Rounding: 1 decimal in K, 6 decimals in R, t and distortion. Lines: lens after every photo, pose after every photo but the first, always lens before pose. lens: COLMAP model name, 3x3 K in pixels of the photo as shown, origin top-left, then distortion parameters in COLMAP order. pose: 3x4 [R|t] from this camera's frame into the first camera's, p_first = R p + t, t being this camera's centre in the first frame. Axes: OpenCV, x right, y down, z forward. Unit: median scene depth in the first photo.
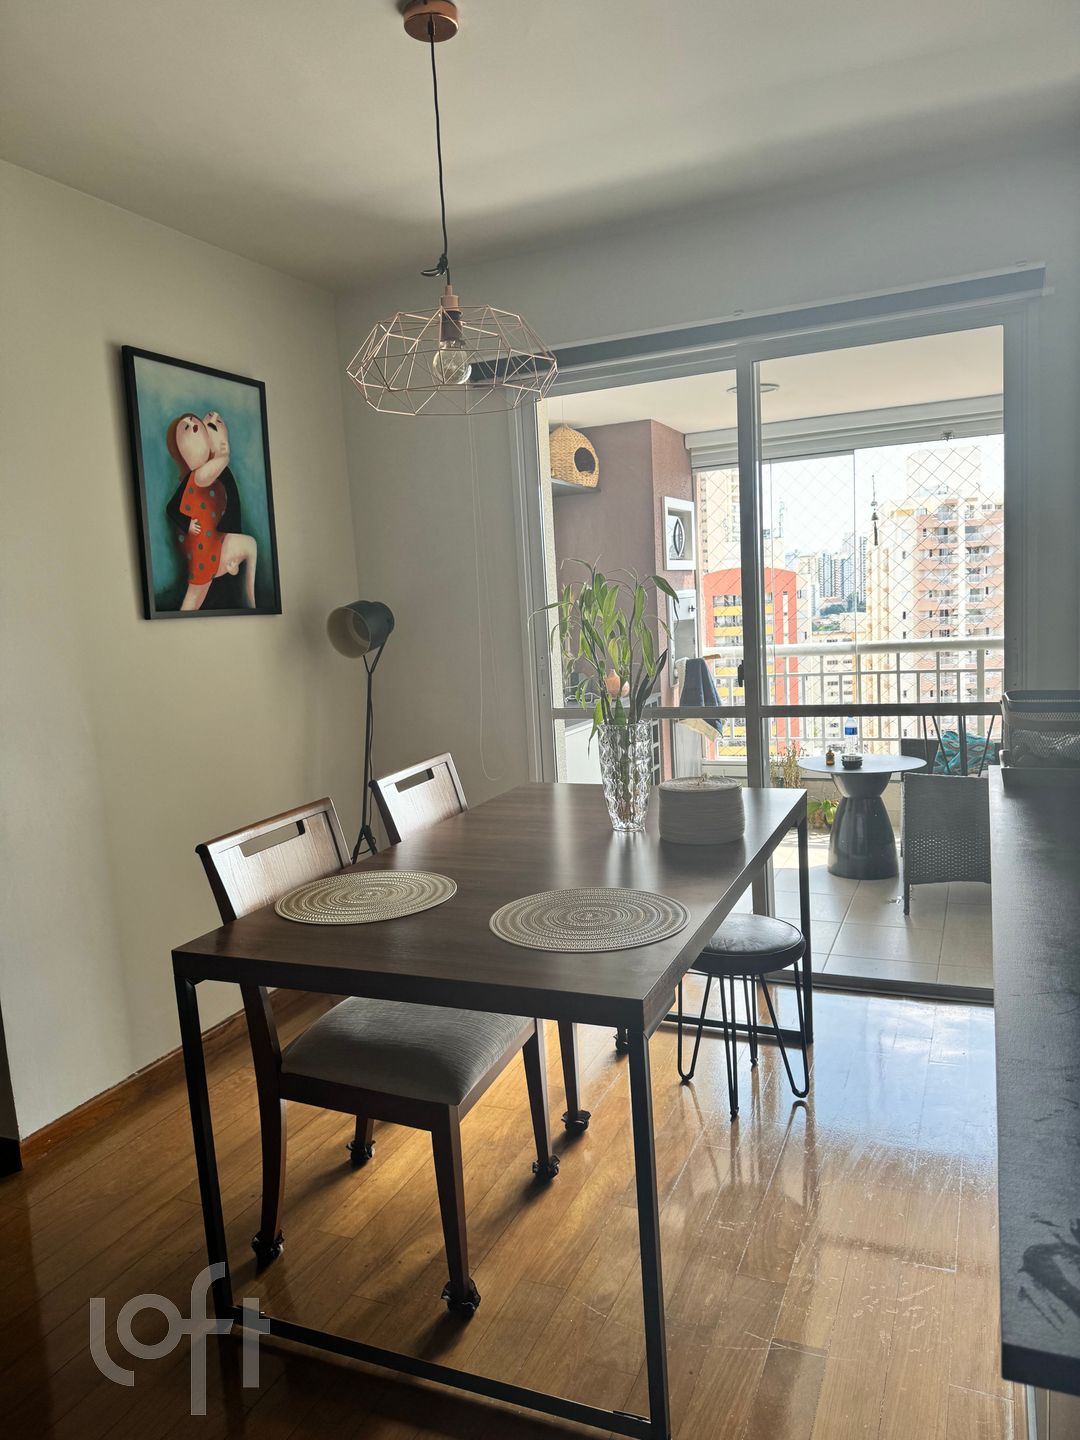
lens RADIAL K [[1014.1, 0, 540.0], [0, 1014.1, 719.6], [0, 0, 1]] dist [0.014733, -0.000498]
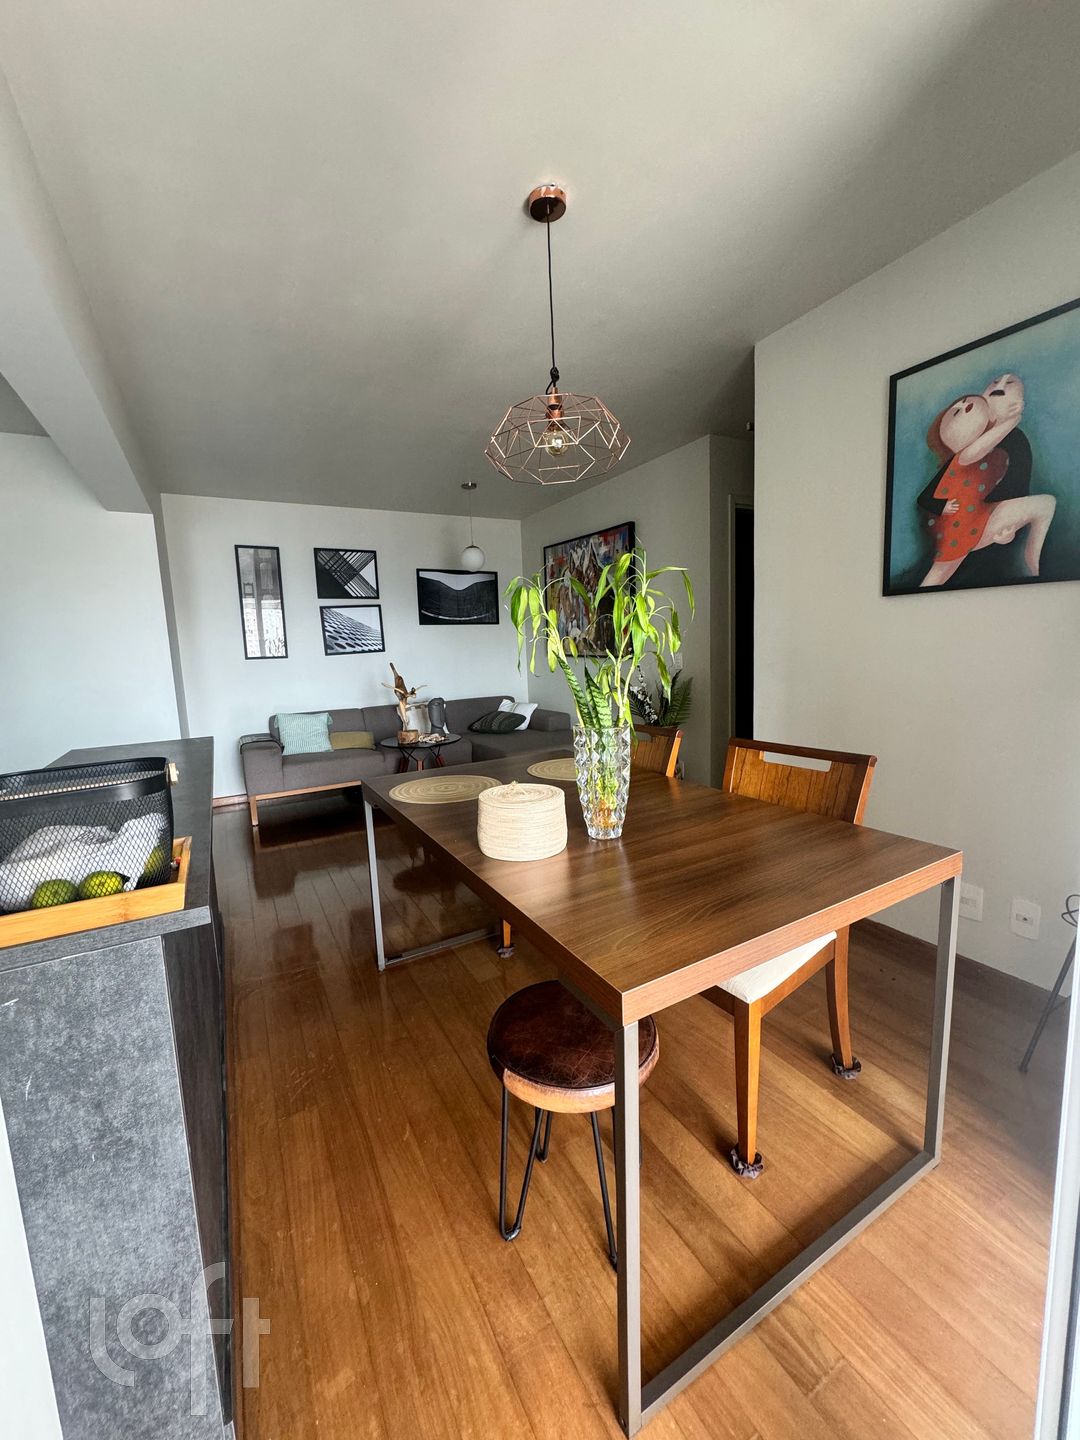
lens RADIAL K [[577.5, 0, 542.6], [0, 577.5, 713.9], [0, 0, 1]] dist [-0.000184, 0.000019]
pose [[-0.596959, 0.179448, -0.781945, 0.450575], [-0.022646, 0.970506, 0.240010, -0.114094], [0.801952, 0.160984, -0.575289, 1.051433]]
